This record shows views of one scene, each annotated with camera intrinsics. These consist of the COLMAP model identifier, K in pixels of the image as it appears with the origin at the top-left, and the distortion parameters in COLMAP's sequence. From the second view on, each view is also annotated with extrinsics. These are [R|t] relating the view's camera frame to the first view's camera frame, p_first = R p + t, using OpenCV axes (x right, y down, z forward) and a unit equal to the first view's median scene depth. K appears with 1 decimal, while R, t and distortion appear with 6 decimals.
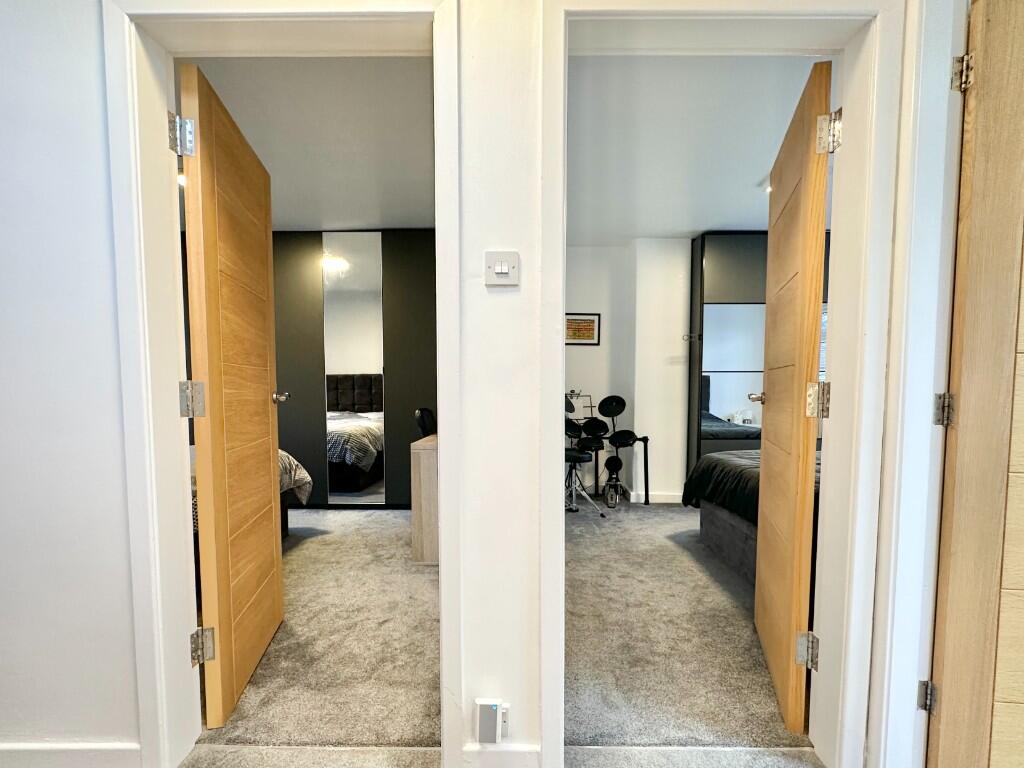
lens RADIAL K [[425.8, 0, 520.7], [0, 425.8, 385.3], [0, 0, 1]] dist [-0.001082, -0.000058]
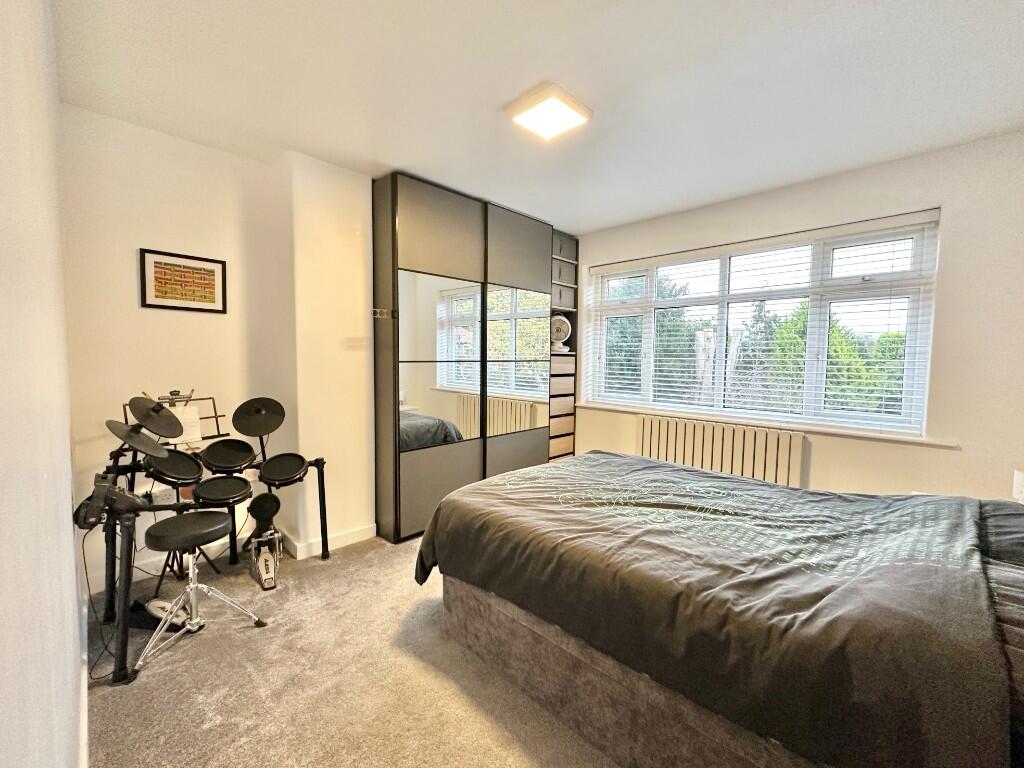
lens RADIAL K [[425.8, 0, 520.7], [0, 425.8, 385.3], [0, 0, 1]] dist [-0.001082, -0.000058]
pose [[0.682915, -0.043892, 0.729178, 0.027028], [0.000213, 0.998205, 0.059887, -0.032005], [-0.730498, -0.040742, 0.681699, 0.313940]]
